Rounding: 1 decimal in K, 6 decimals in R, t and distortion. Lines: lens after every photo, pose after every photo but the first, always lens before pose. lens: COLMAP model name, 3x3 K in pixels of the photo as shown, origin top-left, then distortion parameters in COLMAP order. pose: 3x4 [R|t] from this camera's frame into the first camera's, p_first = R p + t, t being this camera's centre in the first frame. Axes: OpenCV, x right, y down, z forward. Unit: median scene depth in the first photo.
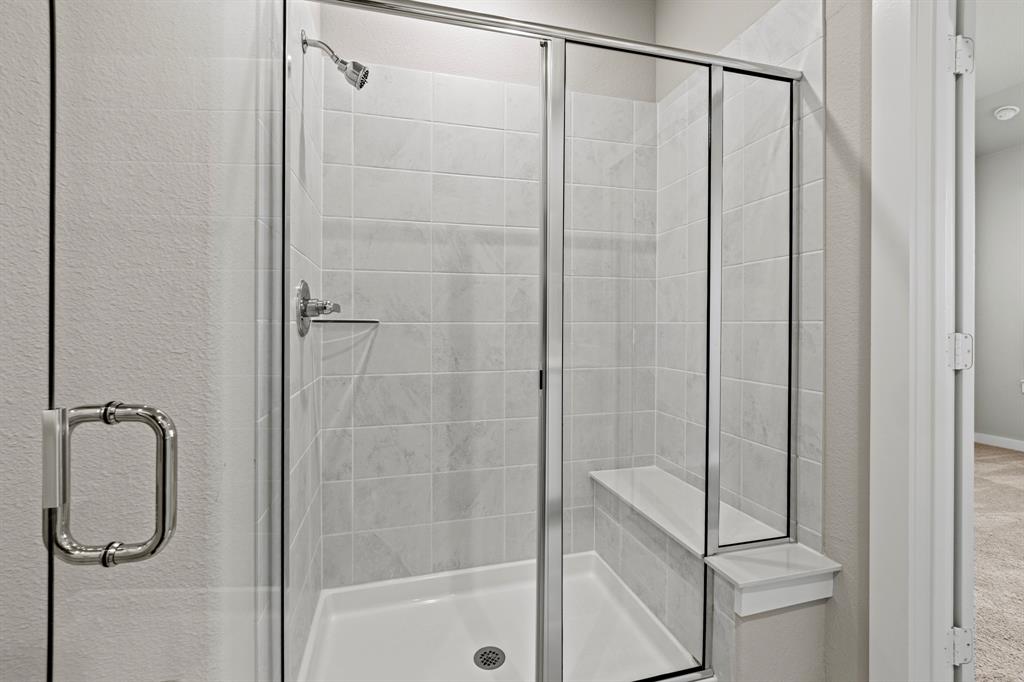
lens RADIAL K [[441.9, 0, 513.6], [0, 441.9, 332.1], [0, 0, 1]] dist [-0.007551, 0.000799]
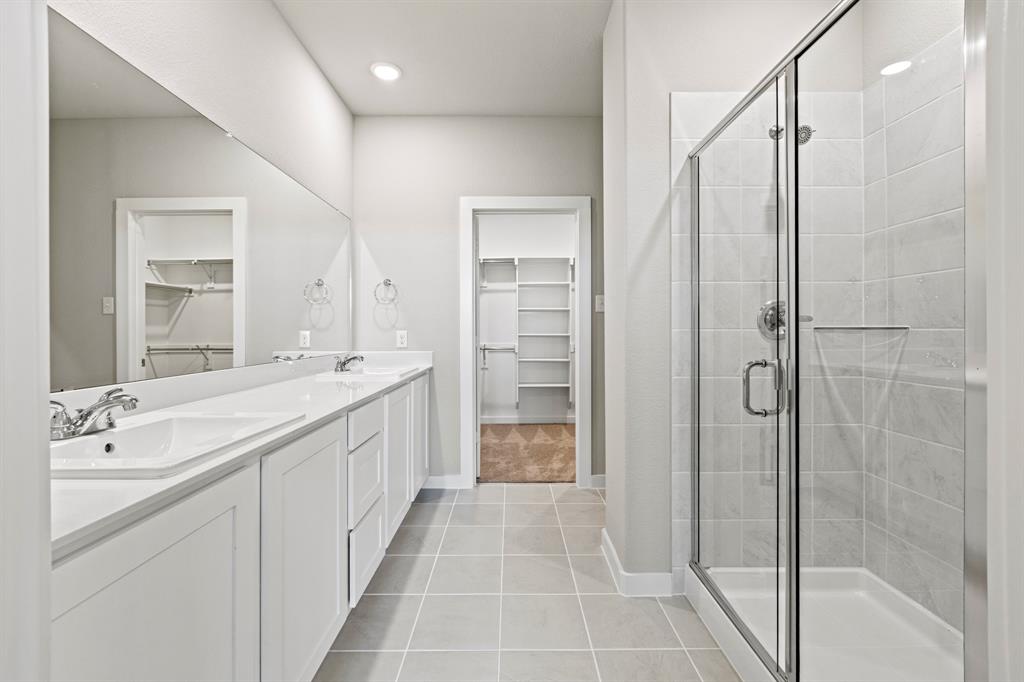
lens RADIAL K [[441.9, 0, 518.6], [0, 441.9, 333.1], [0, 0, 1]] dist [-0.007551, 0.000799]
pose [[-0.254628, 0.010048, -0.966987, 0.832082], [-0.002770, 0.999934, 0.011120, -0.019897], [0.967035, 0.005510, -0.254583, 0.414743]]
